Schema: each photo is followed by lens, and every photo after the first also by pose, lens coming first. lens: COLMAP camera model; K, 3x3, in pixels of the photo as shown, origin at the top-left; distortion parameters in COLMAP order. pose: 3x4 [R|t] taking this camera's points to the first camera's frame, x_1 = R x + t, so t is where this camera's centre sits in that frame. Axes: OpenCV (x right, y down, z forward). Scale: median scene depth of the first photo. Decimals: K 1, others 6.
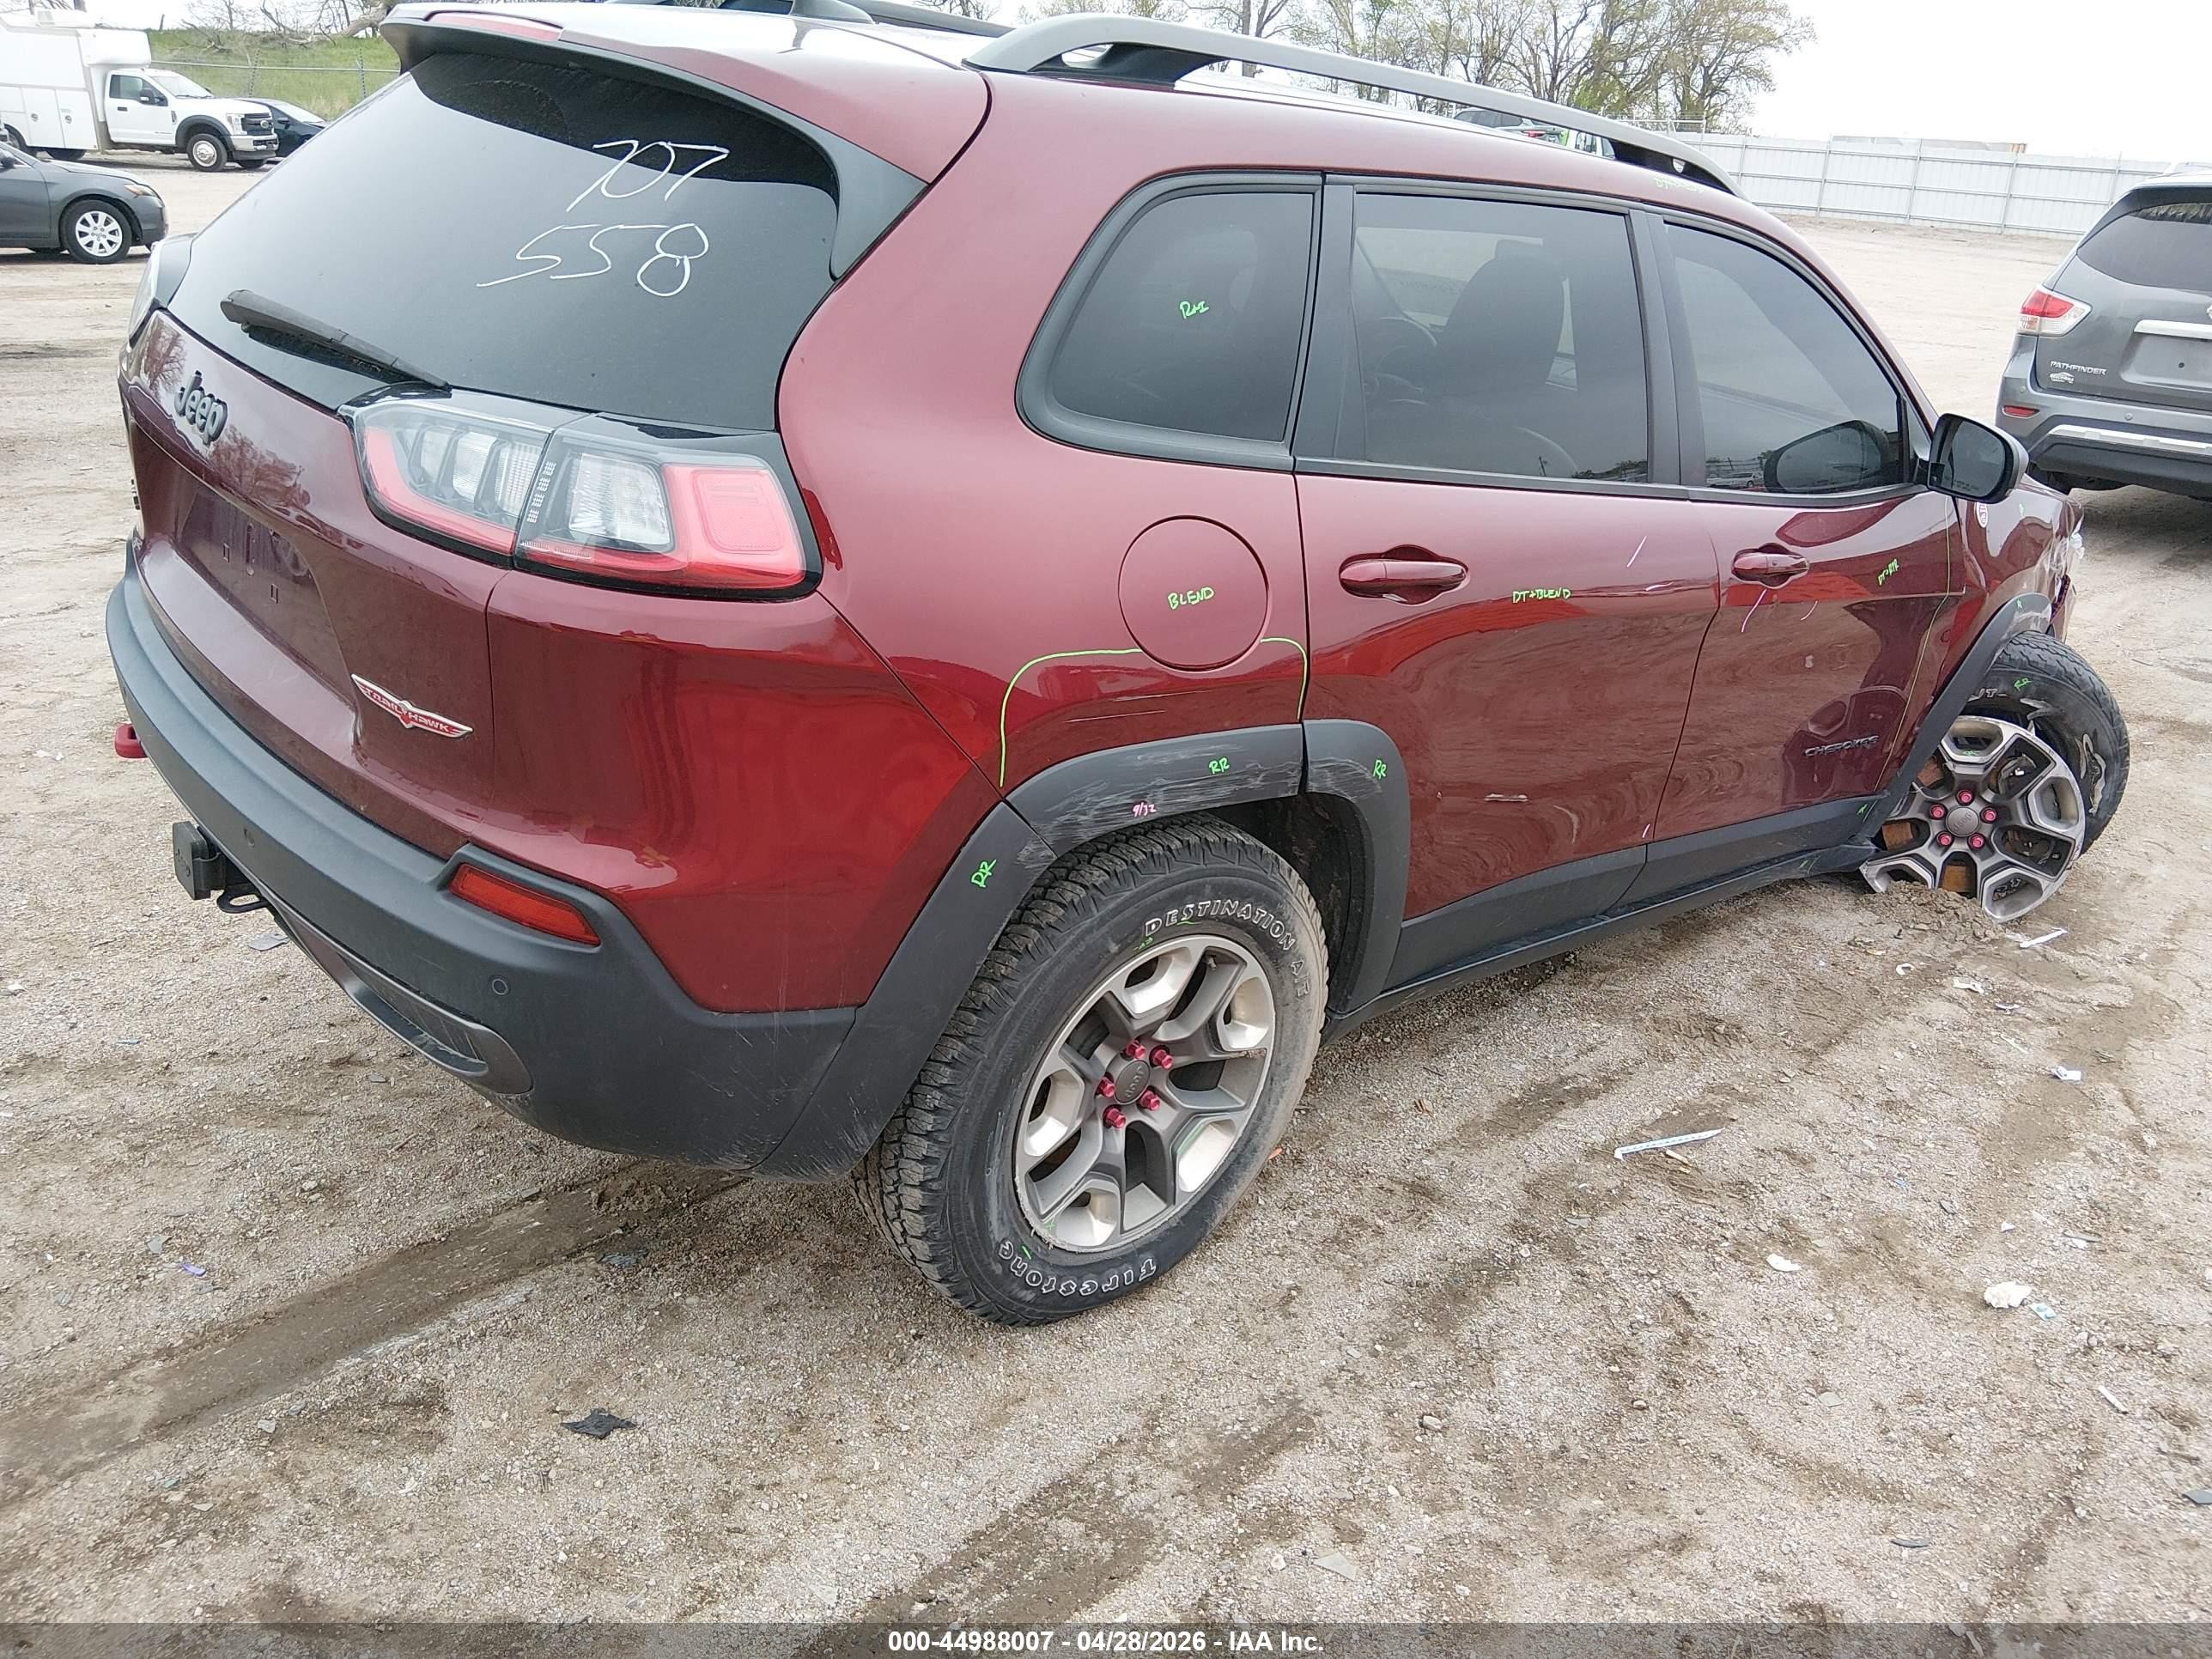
lens RADIAL K [[1662.0, 0, 1106.0], [0, 1662.0, 829.5], [0, 0, 1]] dist [0.113621, -0.207184]
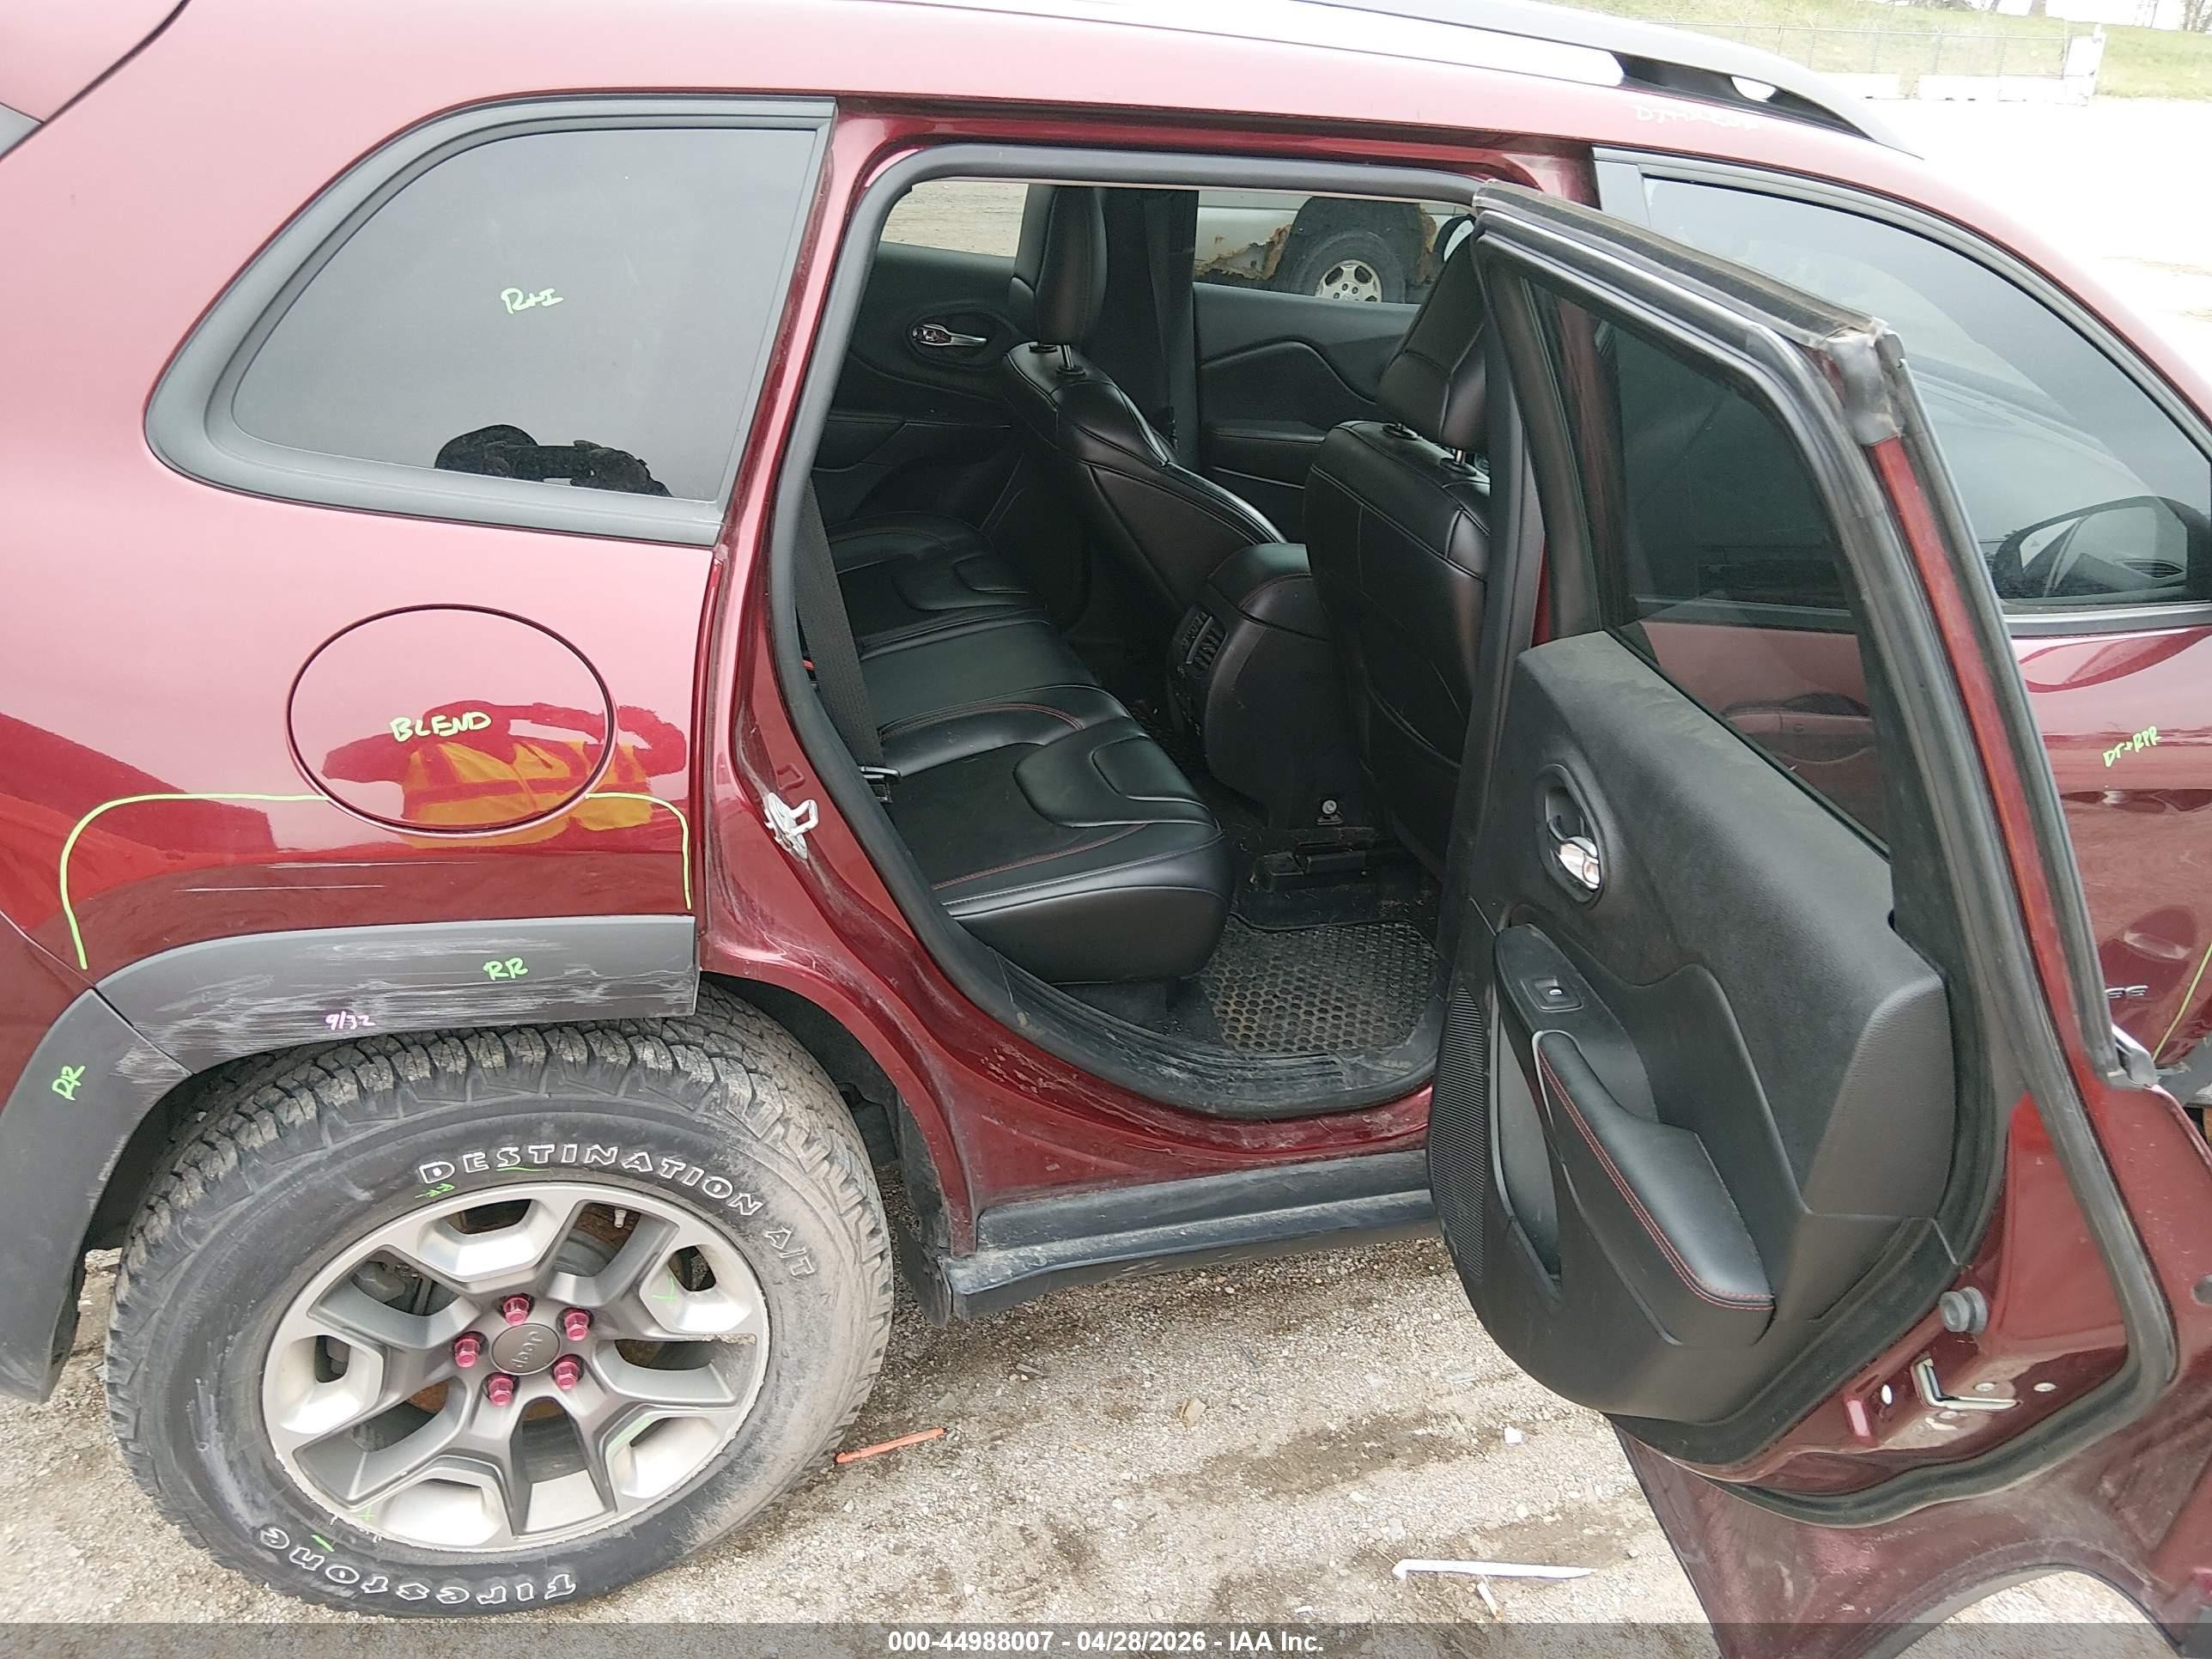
lens RADIAL K [[1662.0, 0, 1106.0], [0, 1662.0, 829.5], [0, 0, 1]] dist [0.113621, -0.207184]
pose [[0.922358, 0.147779, -0.356956, 0.502541], [-0.135010, 0.988991, 0.060580, -0.160128], [0.361979, -0.007684, 0.932155, 0.419935]]
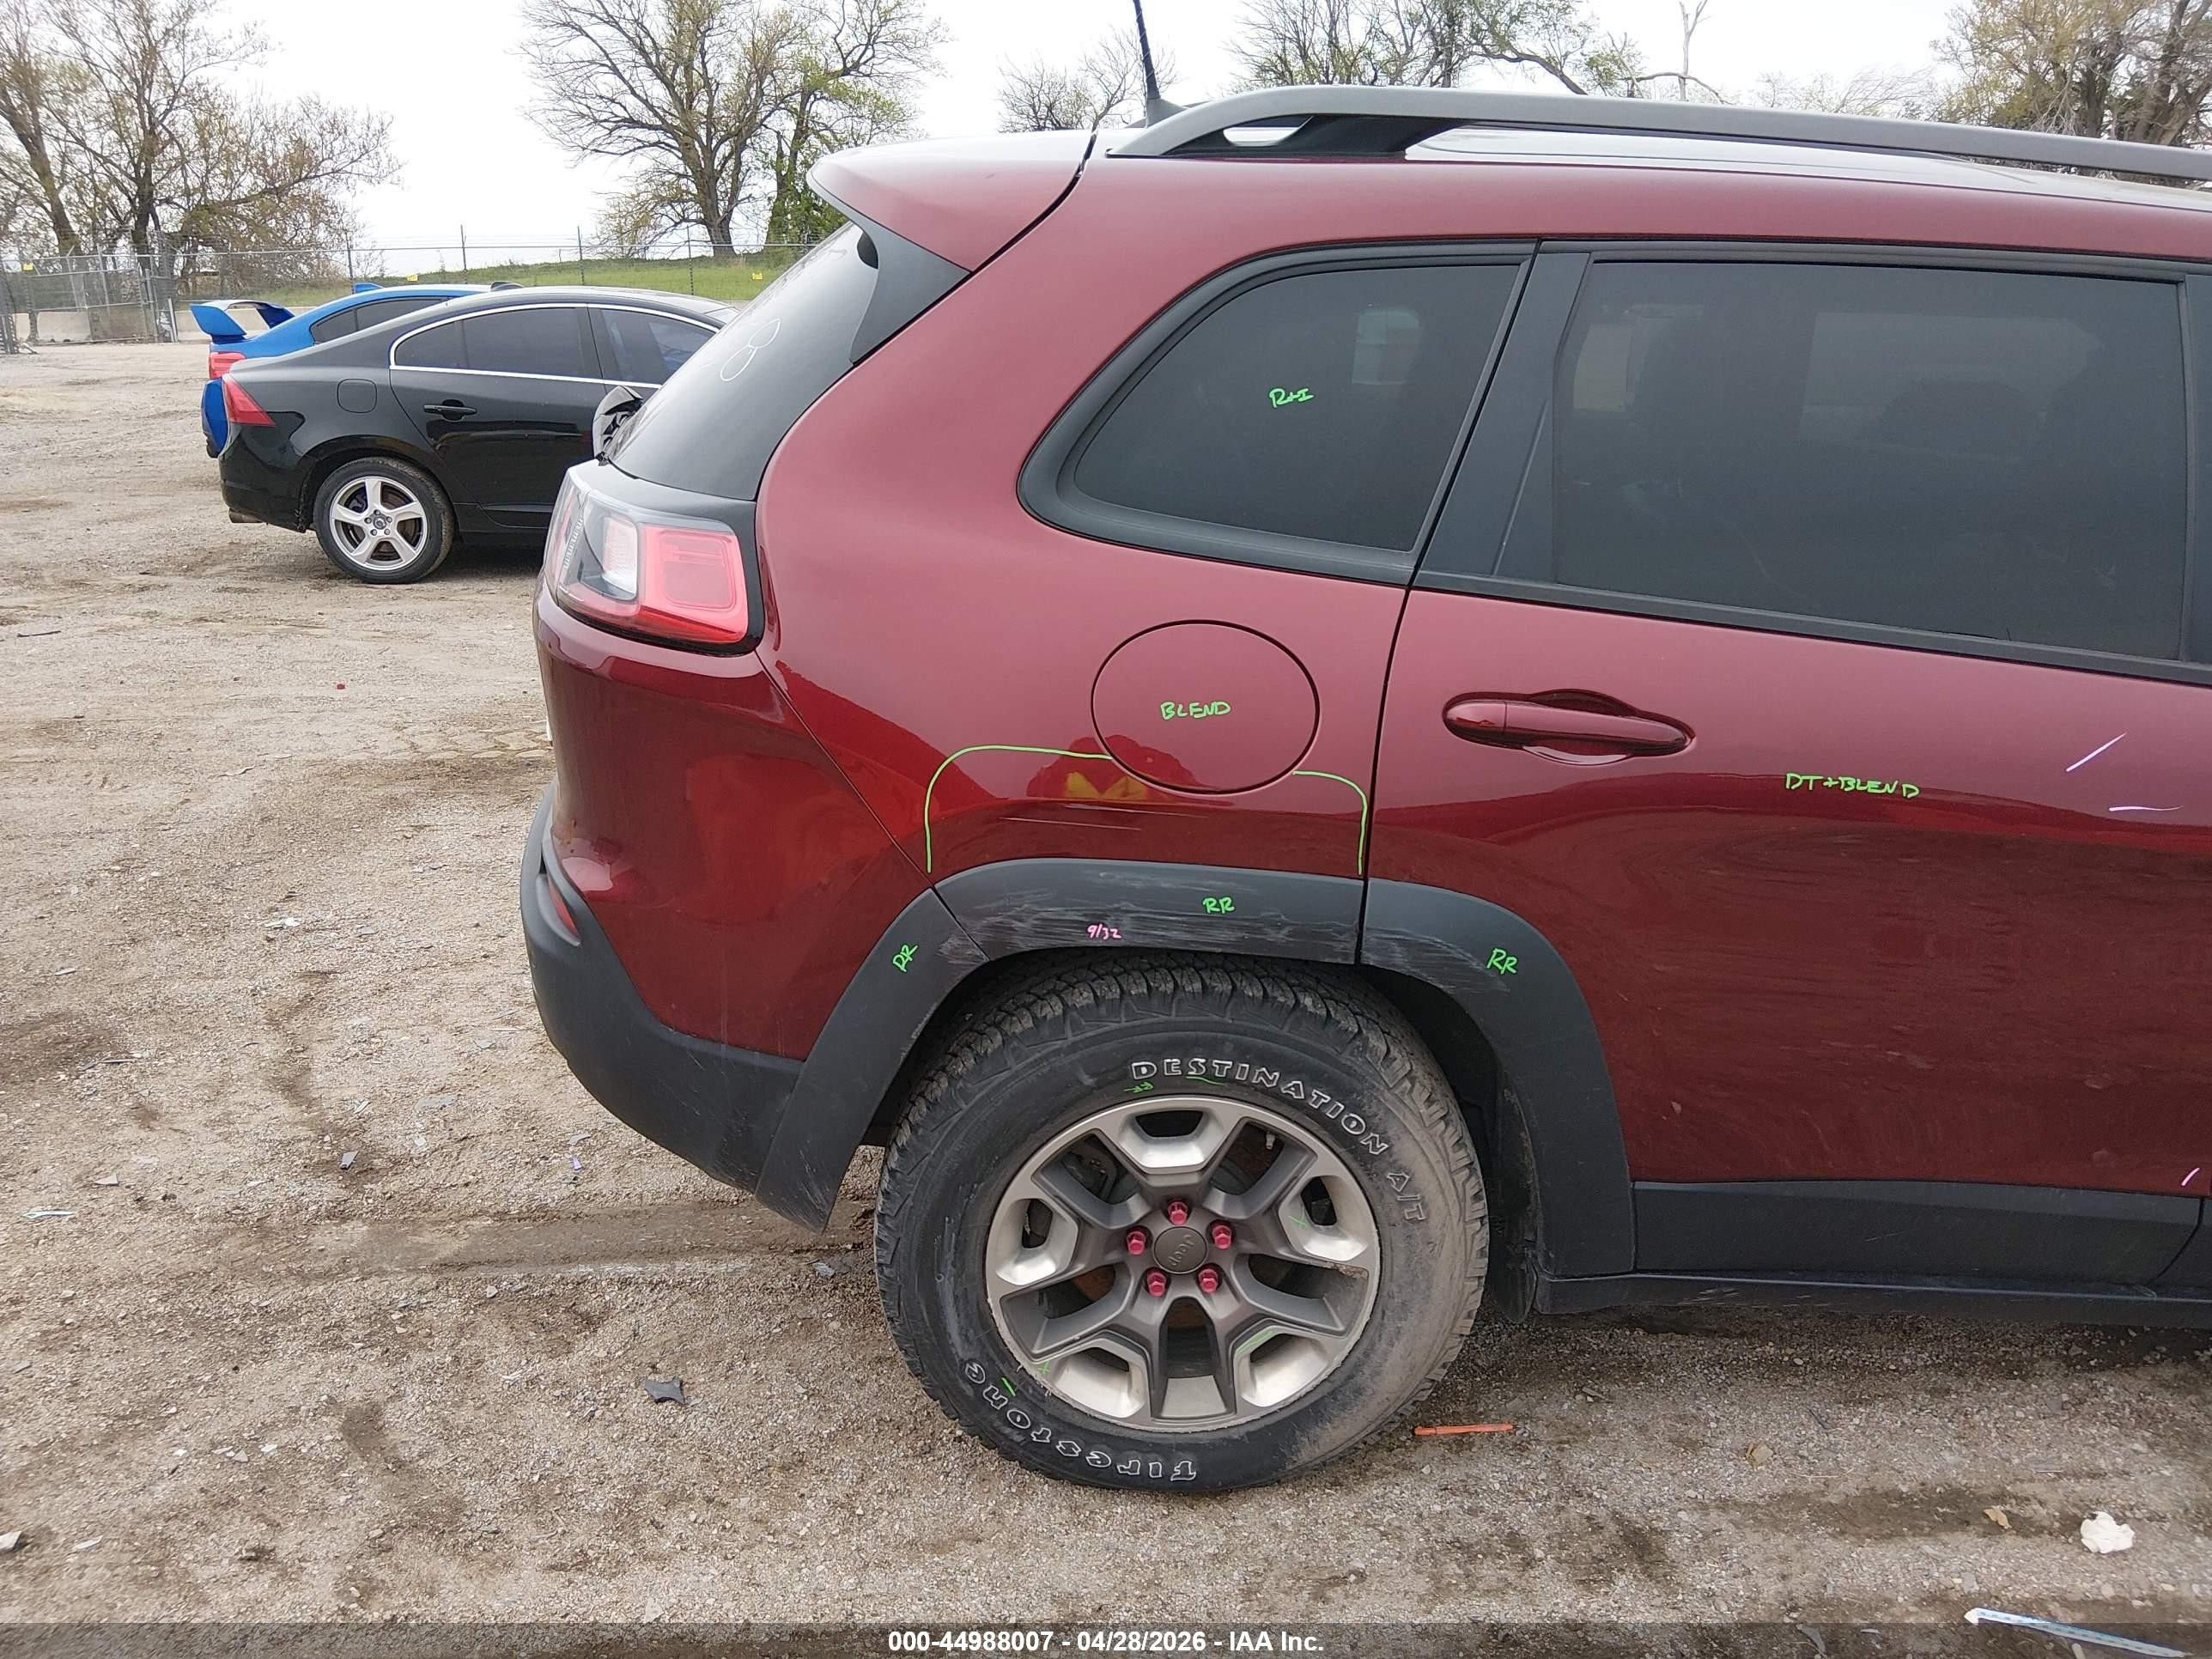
lens RADIAL K [[1664.0, 0, 1097.9], [0, 1664.0, 819.2], [0, 0, 1]] dist [0.101701, -0.184715]
pose [[0.757910, 0.151028, -0.634636, 0.535517], [-0.205352, 0.978610, -0.012355, -0.055188], [0.619195, 0.139688, 0.772712, 0.262357]]
